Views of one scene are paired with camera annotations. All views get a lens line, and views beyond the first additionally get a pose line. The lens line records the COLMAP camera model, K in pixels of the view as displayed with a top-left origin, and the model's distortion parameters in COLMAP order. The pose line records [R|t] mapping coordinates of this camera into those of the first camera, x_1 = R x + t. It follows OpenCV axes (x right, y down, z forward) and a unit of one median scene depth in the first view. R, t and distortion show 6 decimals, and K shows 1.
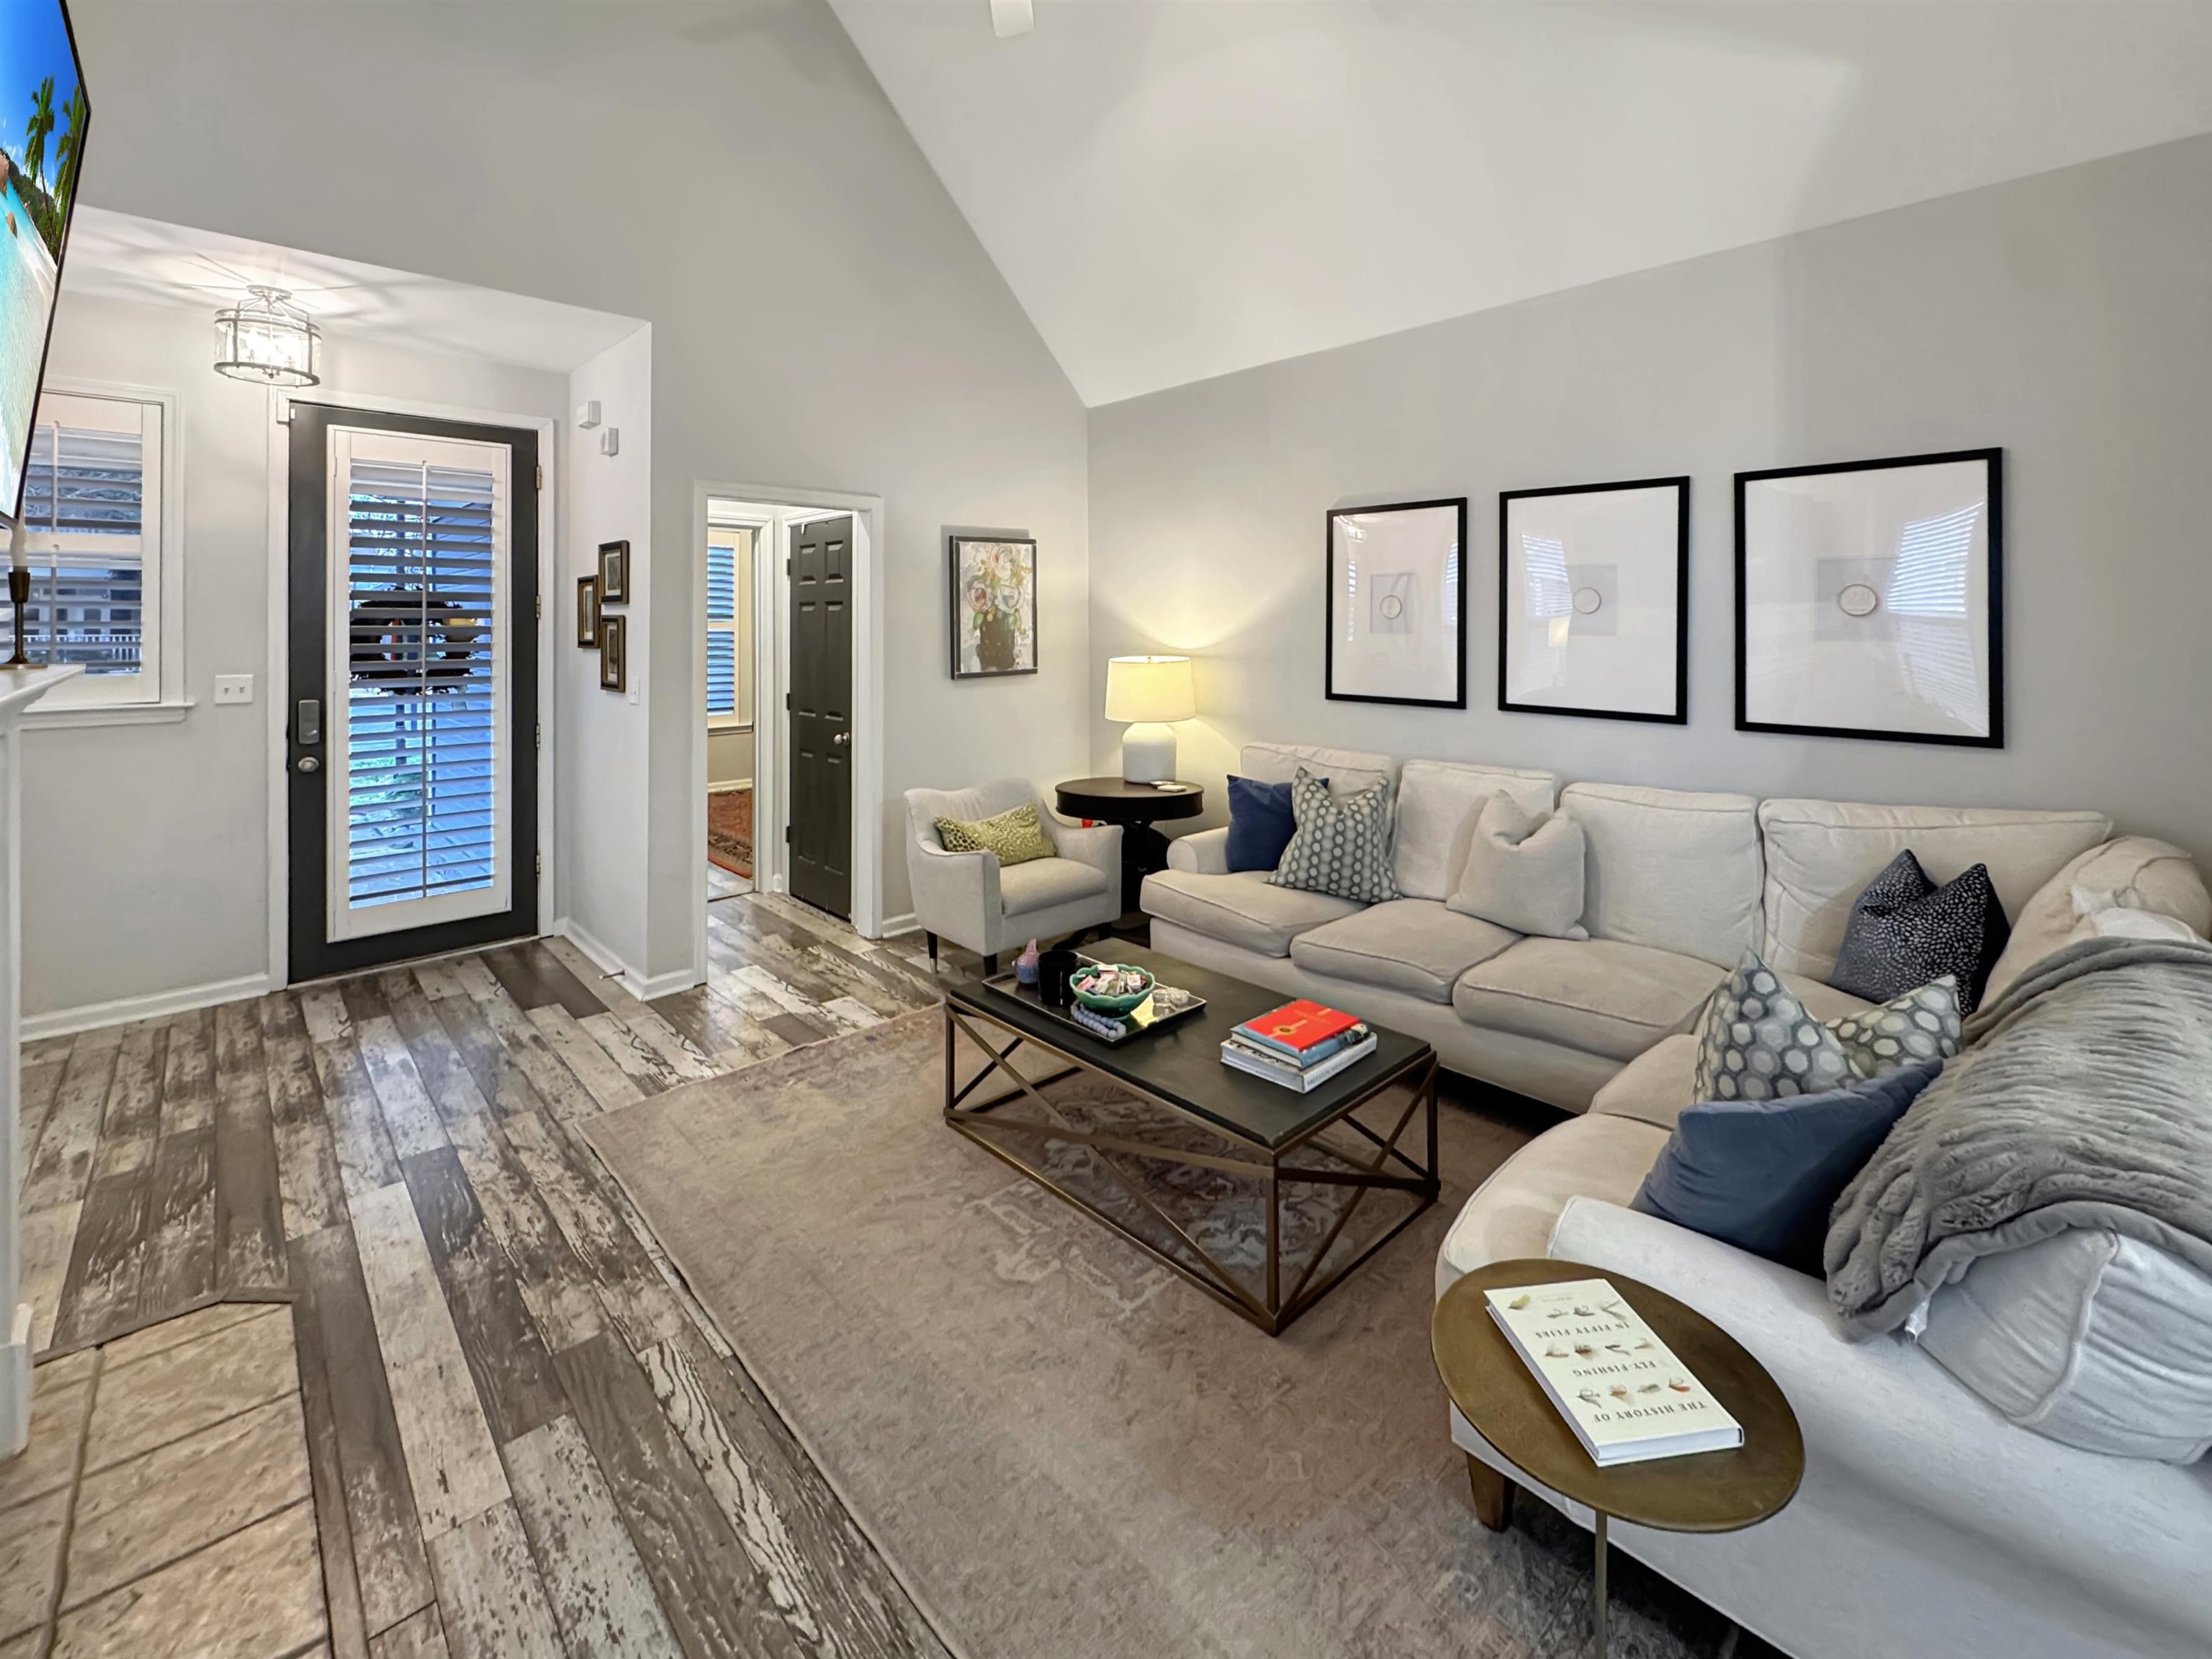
lens RADIAL K [[973.6, 0, 1120.5], [0, 973.6, 609.8], [0, 0, 1]] dist [-0.000918, 0.000379]
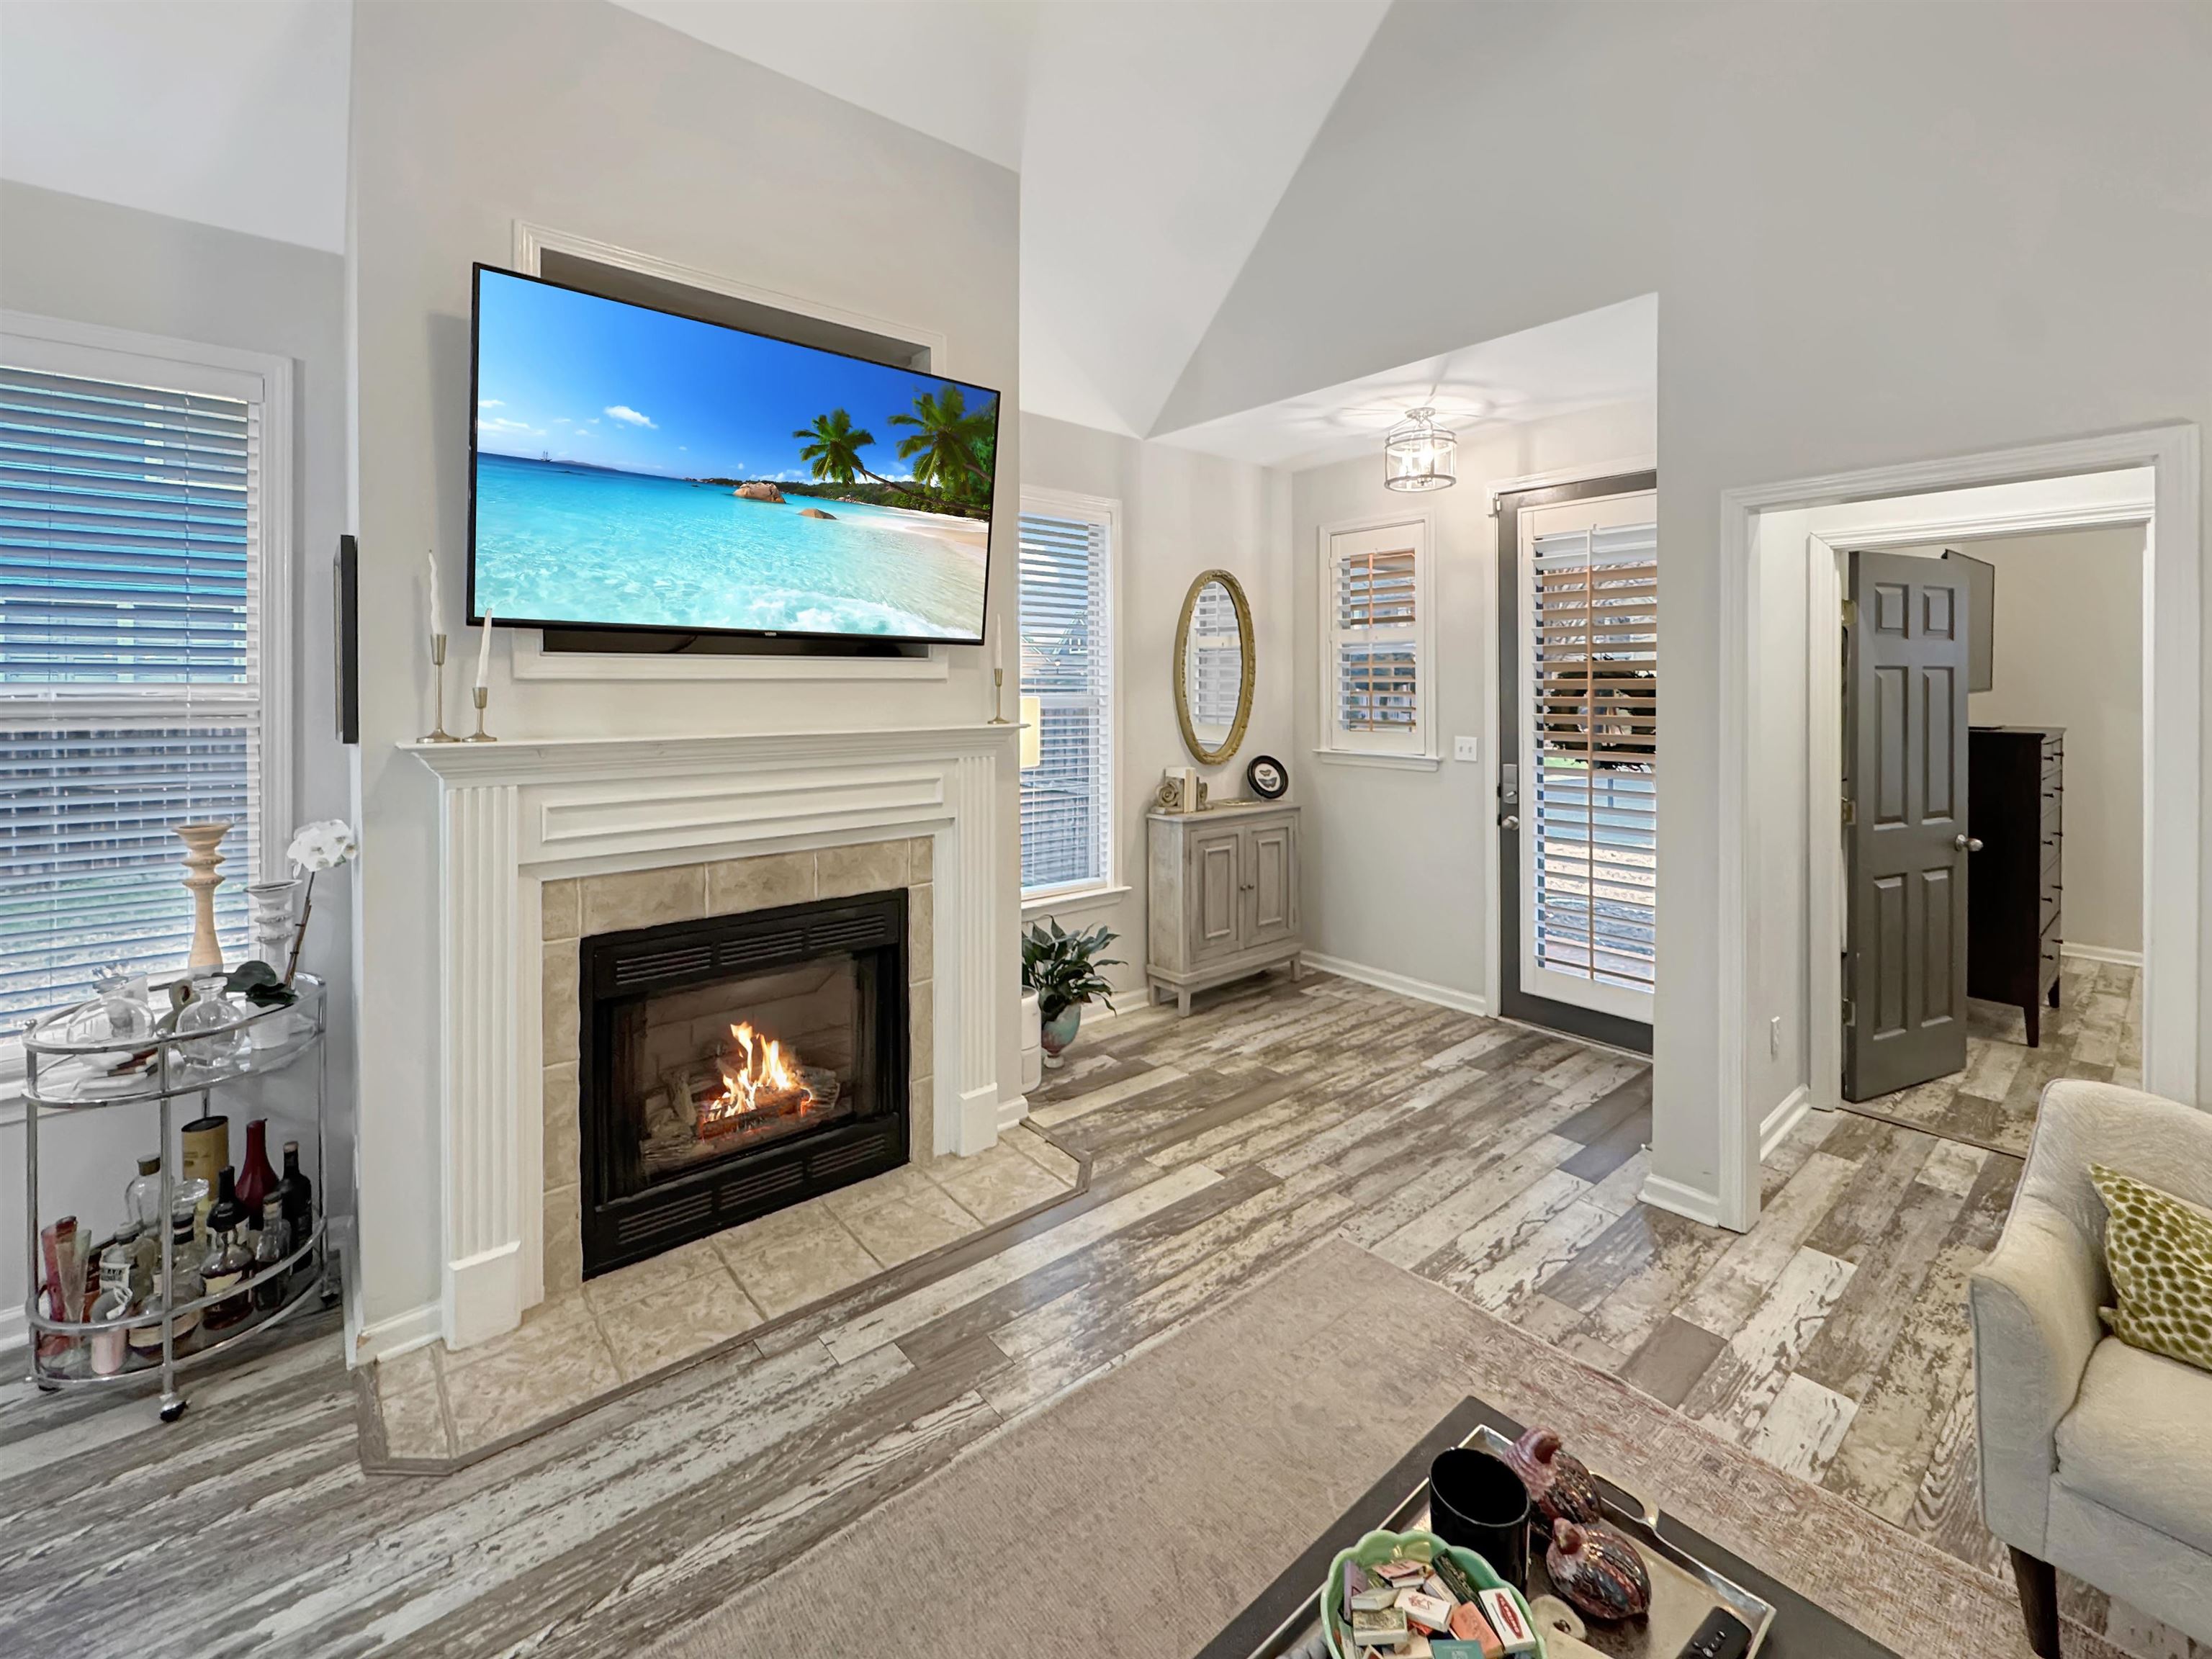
lens RADIAL K [[941.8, 0, 1088.2], [0, 941.8, 682.1], [0, 0, 1]] dist [-0.002855, 0.000649]
pose [[-0.078355, 0.001116, -0.996925, 0.287613], [0.015200, 0.999884, -0.000075, -0.007462], [0.996810, -0.015159, -0.078363, 0.666414]]
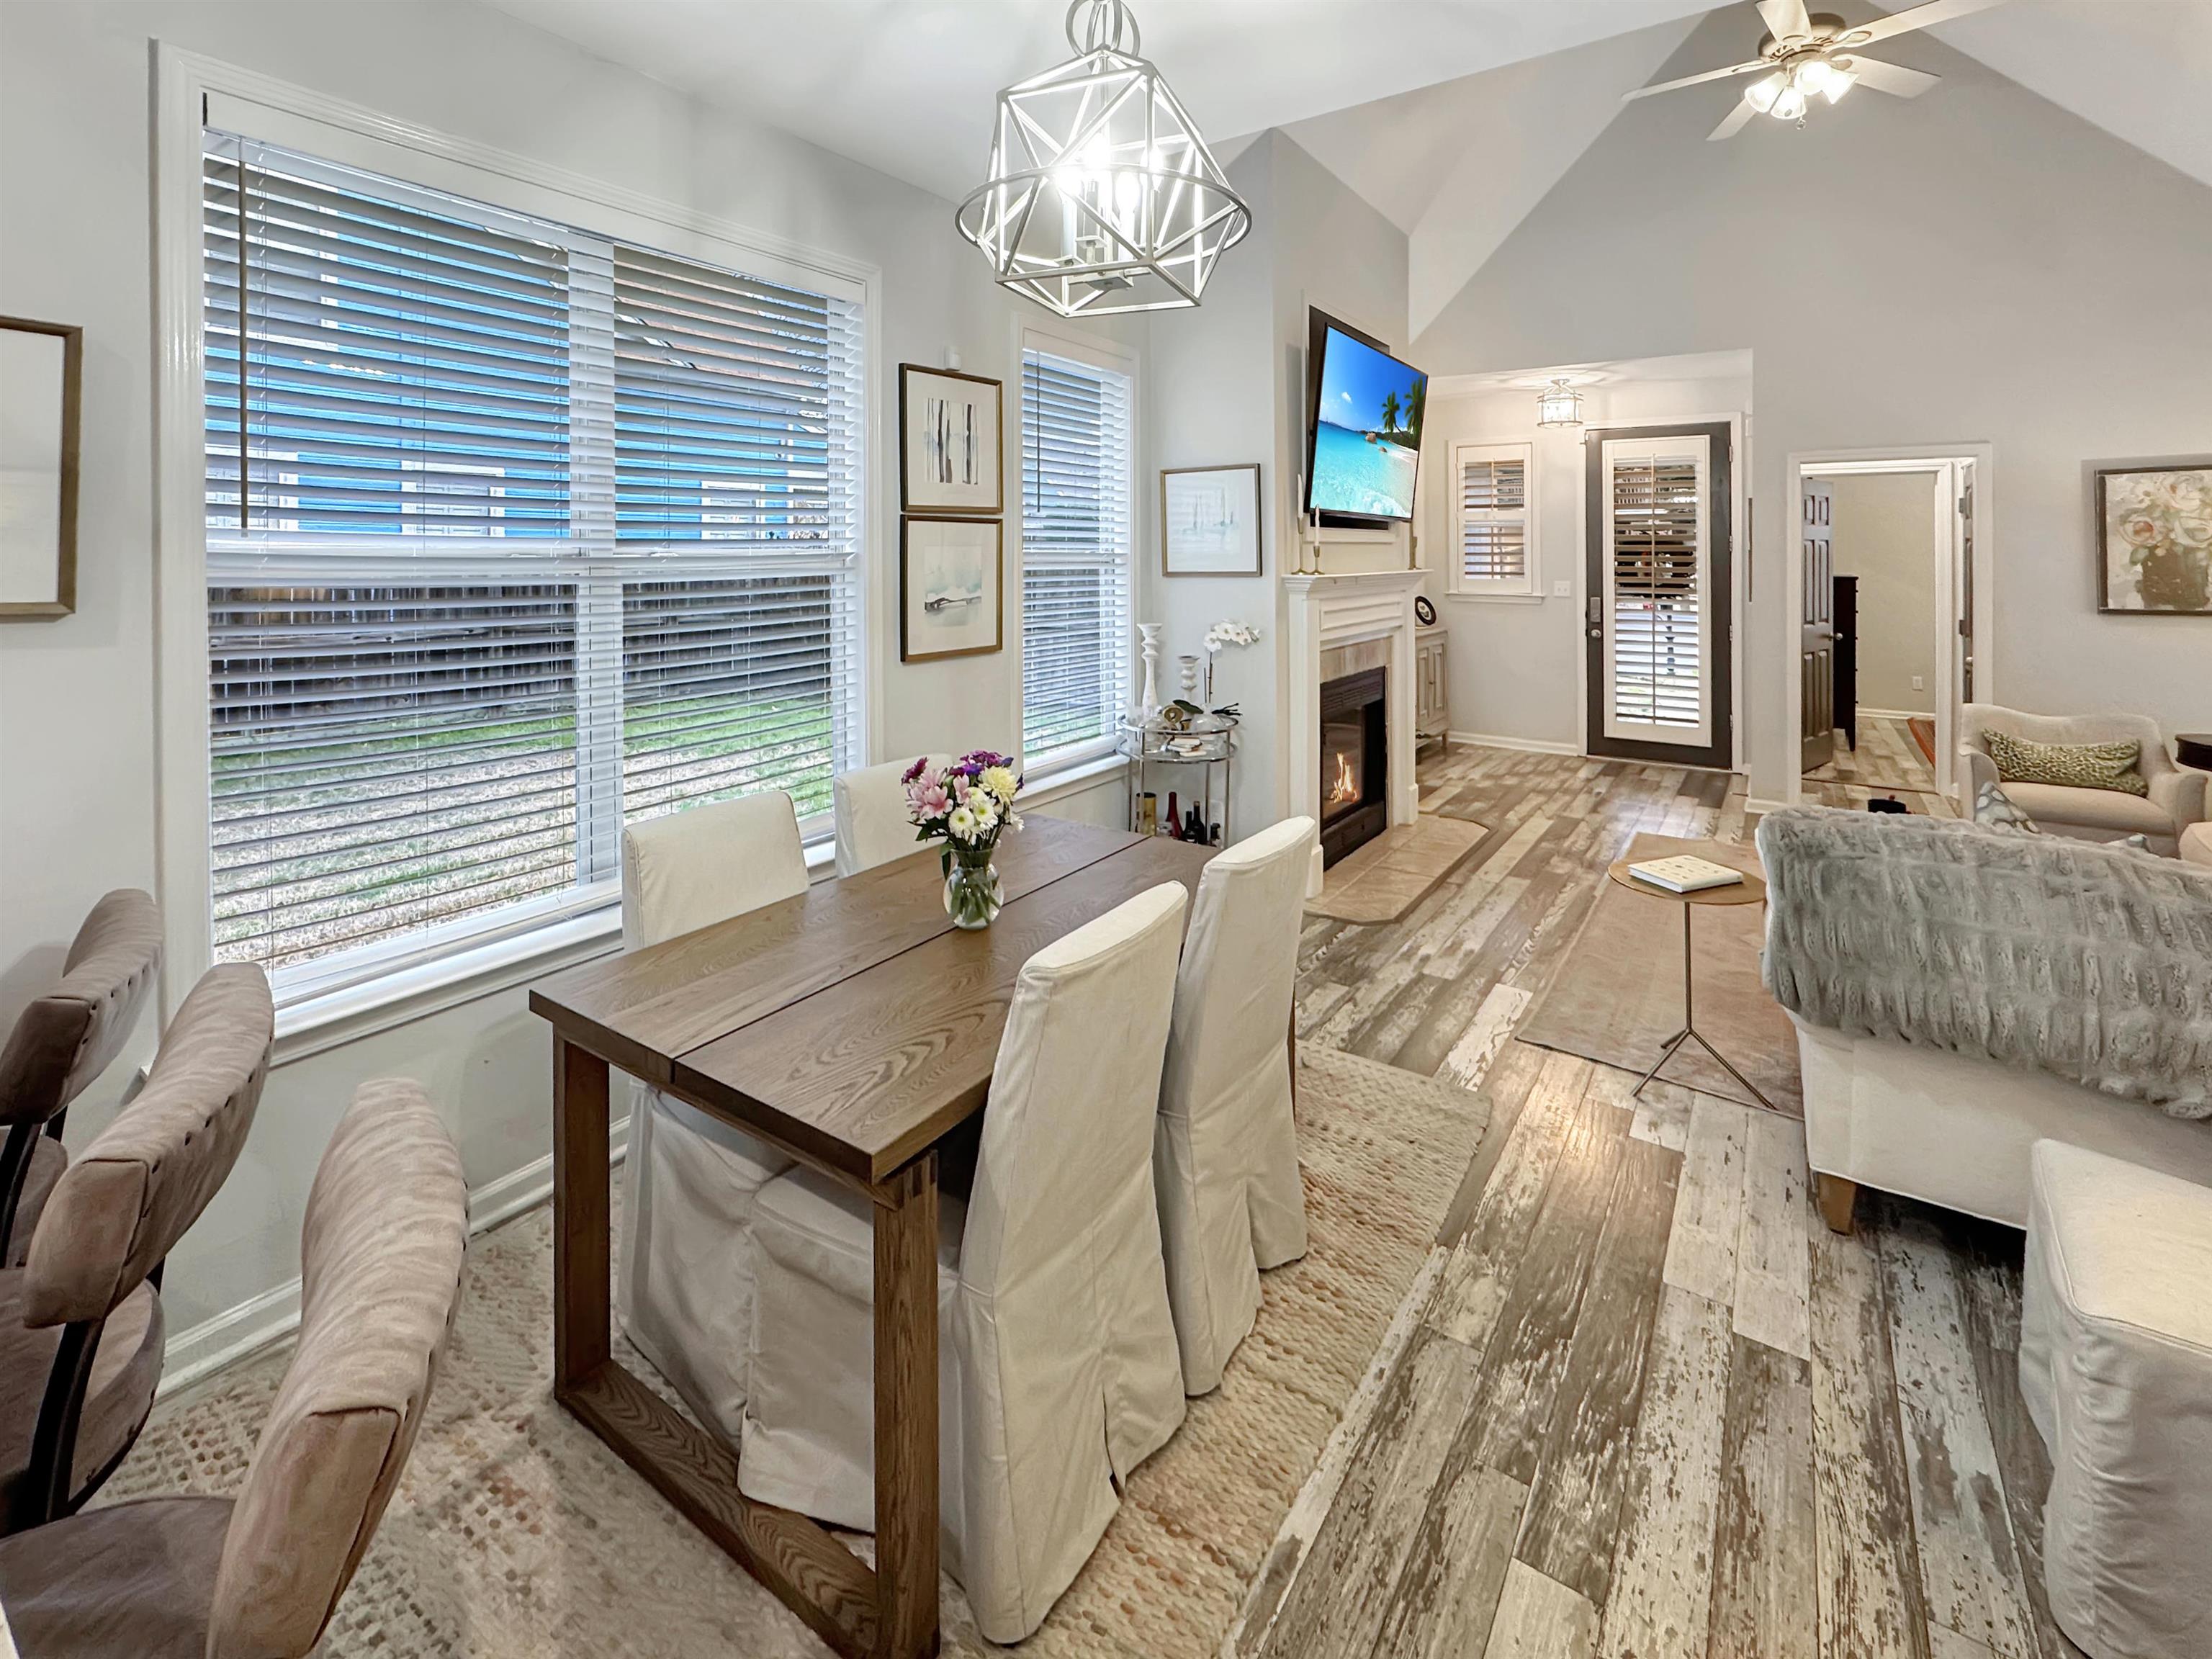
lens RADIAL K [[973.6, 0, 1105.2], [0, 973.6, 544.7], [0, 0, 1]] dist [-0.000918, 0.000379]
pose [[0.199992, -0.004037, -0.979789, 0.807498], [0.009657, 0.999951, -0.002149, -0.009827], [0.979750, -0.009032, 0.200022, -0.260866]]
